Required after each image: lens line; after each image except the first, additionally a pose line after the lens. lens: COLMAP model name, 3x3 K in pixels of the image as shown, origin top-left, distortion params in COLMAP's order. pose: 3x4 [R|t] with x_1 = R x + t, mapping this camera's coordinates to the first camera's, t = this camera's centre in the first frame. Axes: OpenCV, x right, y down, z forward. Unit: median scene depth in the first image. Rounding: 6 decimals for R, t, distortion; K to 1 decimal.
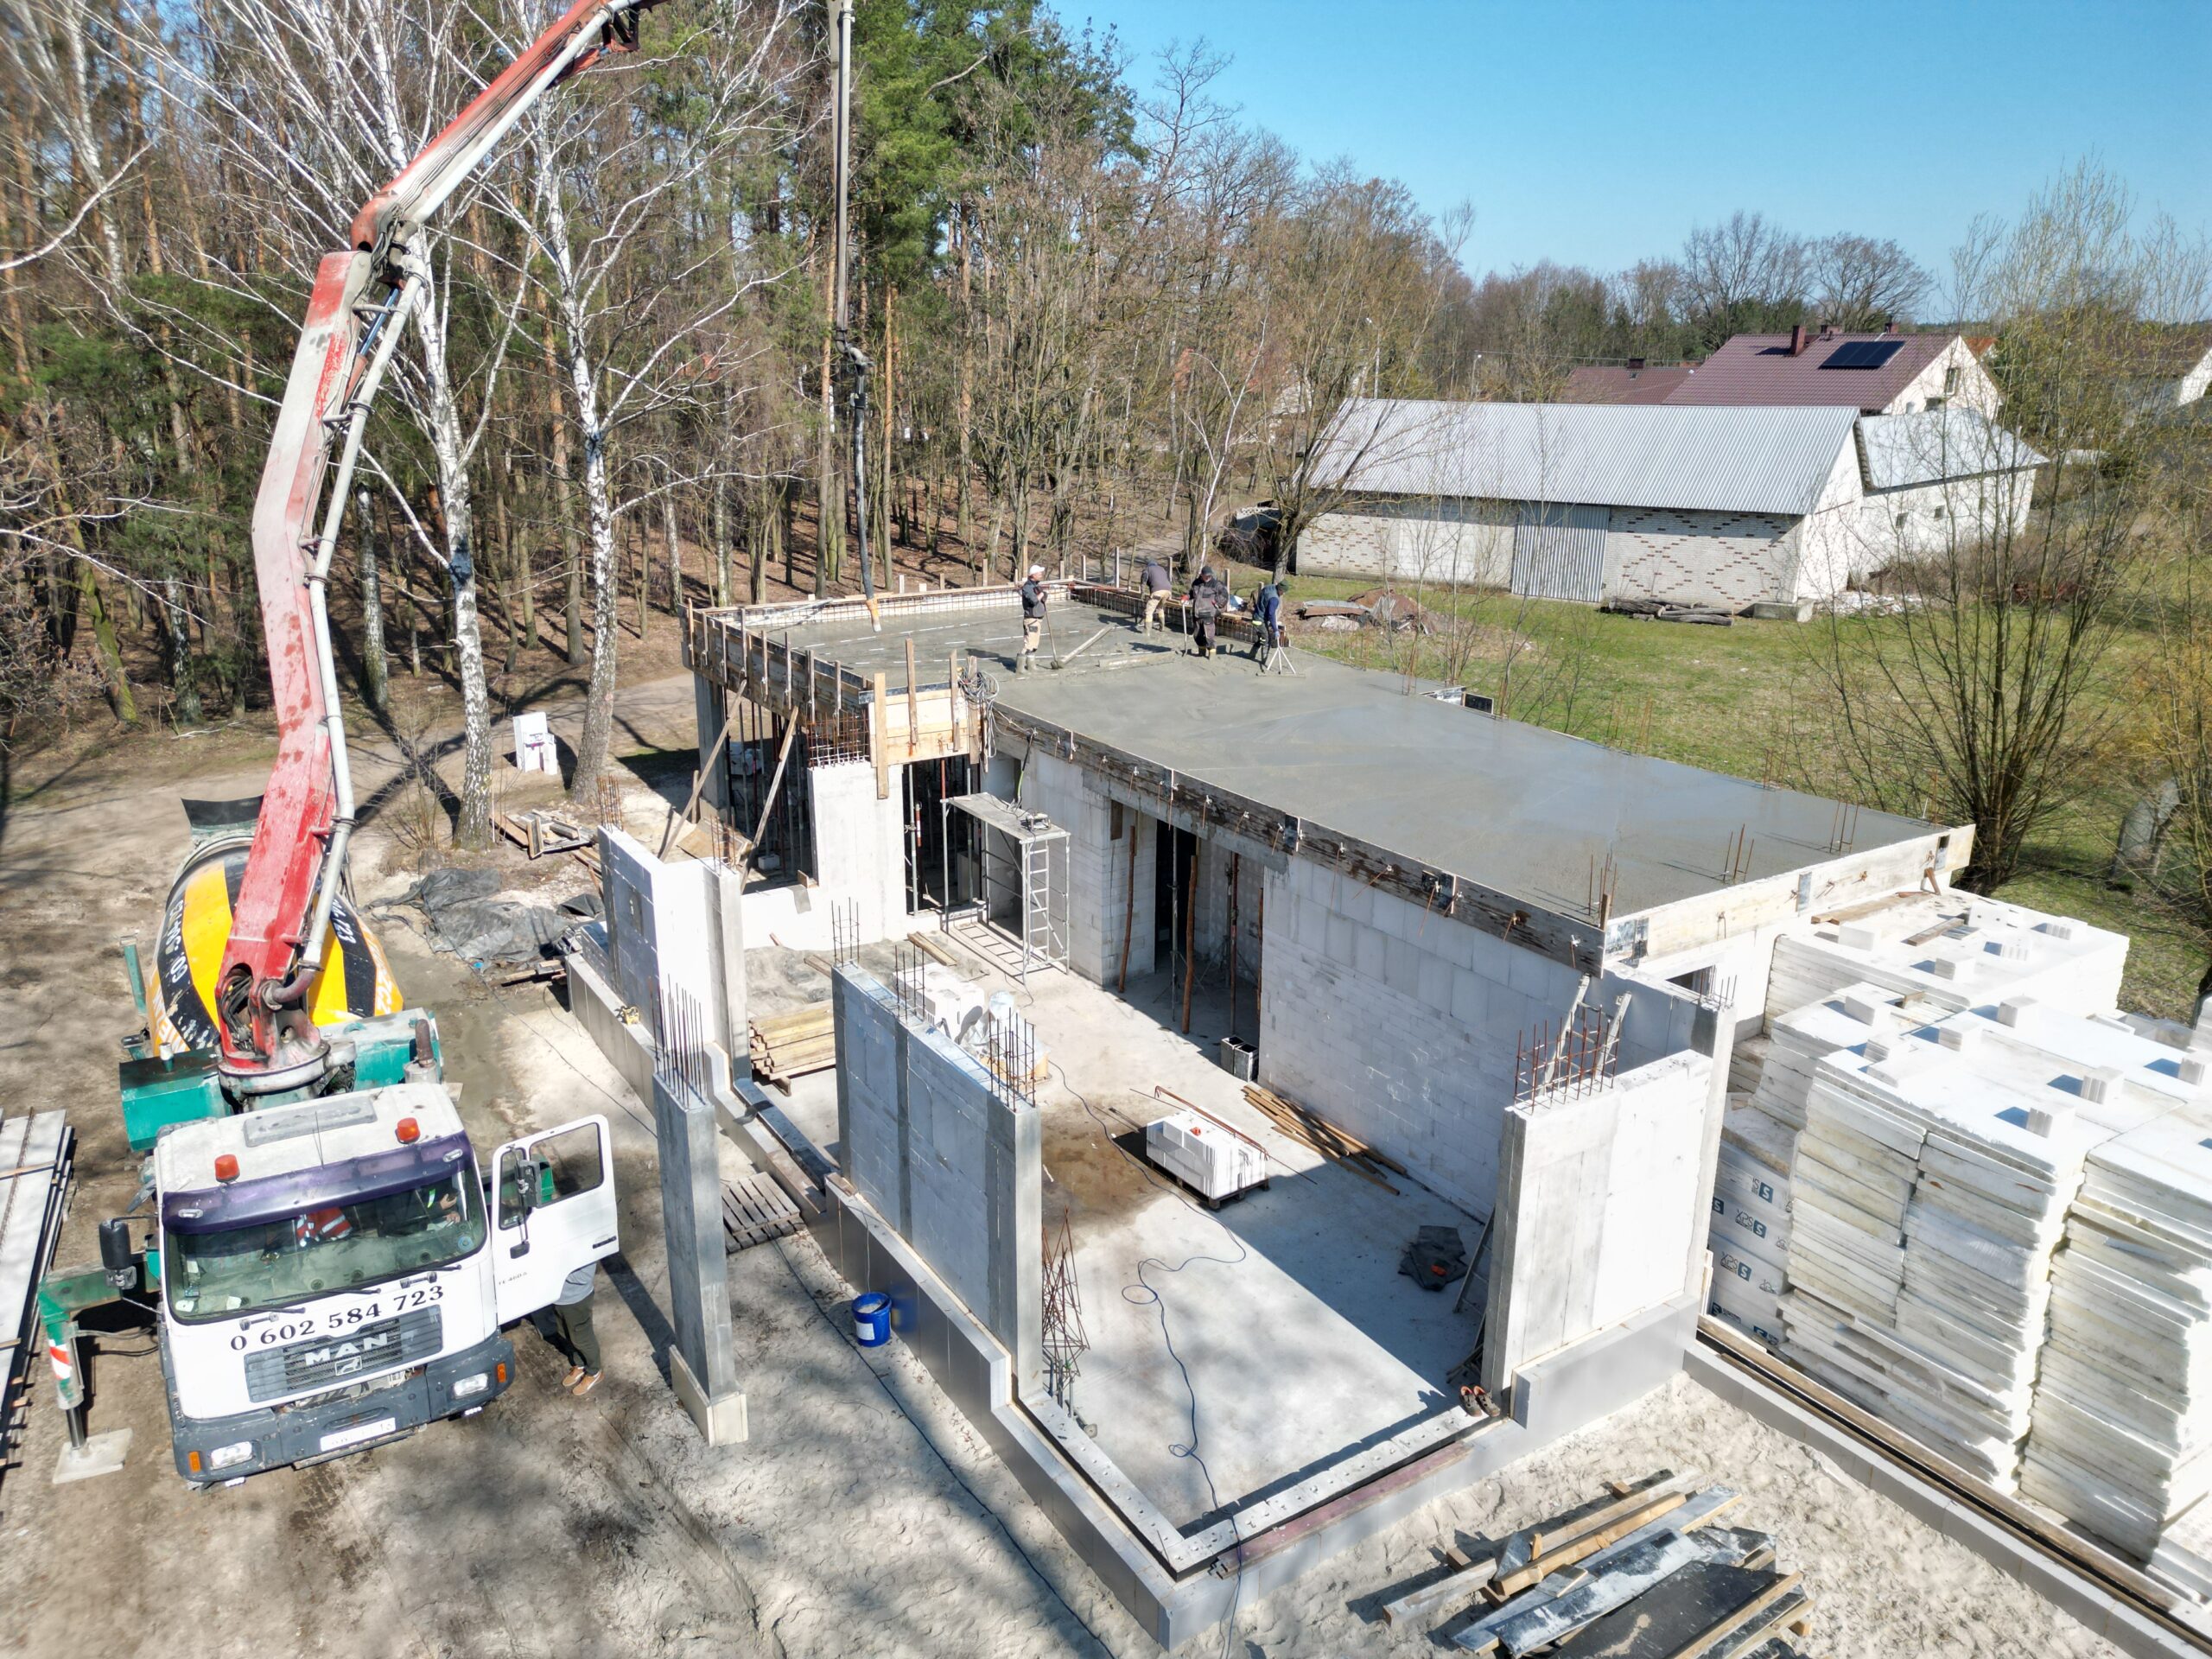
lens RADIAL K [[1540.1, 0, 1106.0], [0, 1540.1, 829.5], [0, 0, 1]] dist [0.081810, -0.080710]
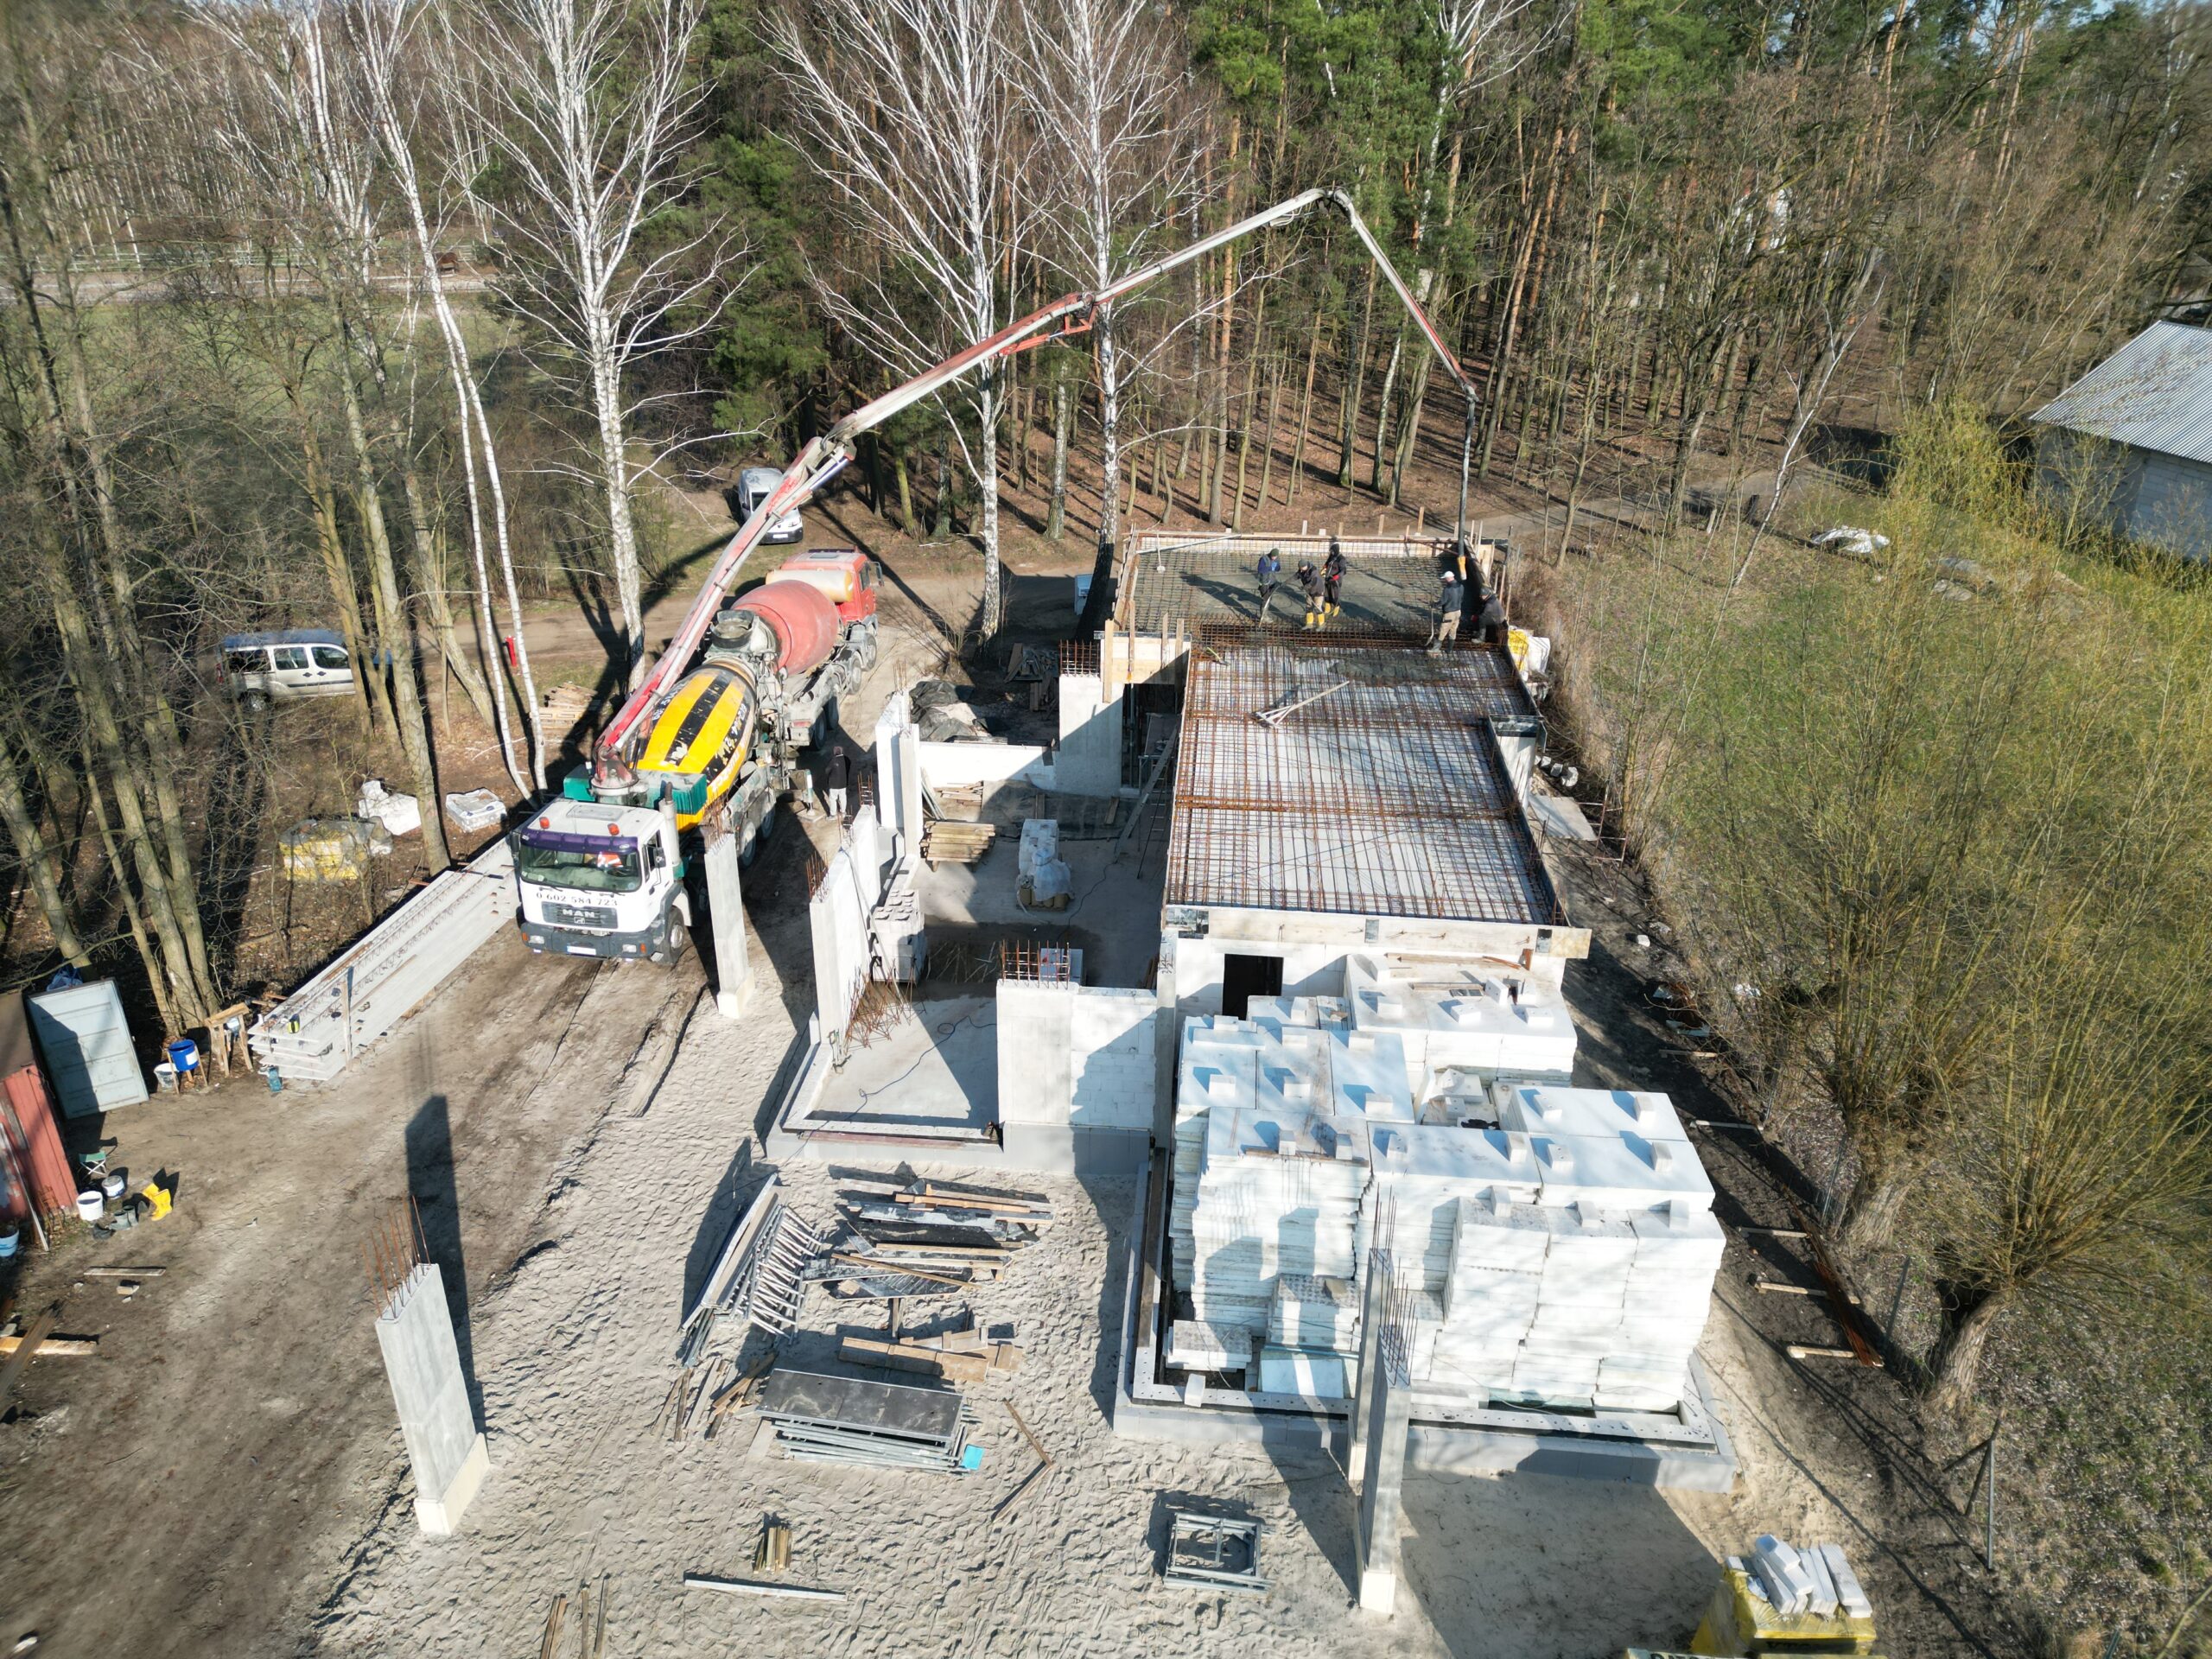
lens RADIAL K [[1540.1, 0, 1106.0], [0, 1540.1, 829.5], [0, 0, 1]] dist [0.081810, -0.080710]
pose [[0.795398, 0.269719, -0.542764, 1.296269], [-0.187403, 0.961085, 0.202966, -0.382115], [0.576387, -0.059724, 0.814992, -0.388995]]
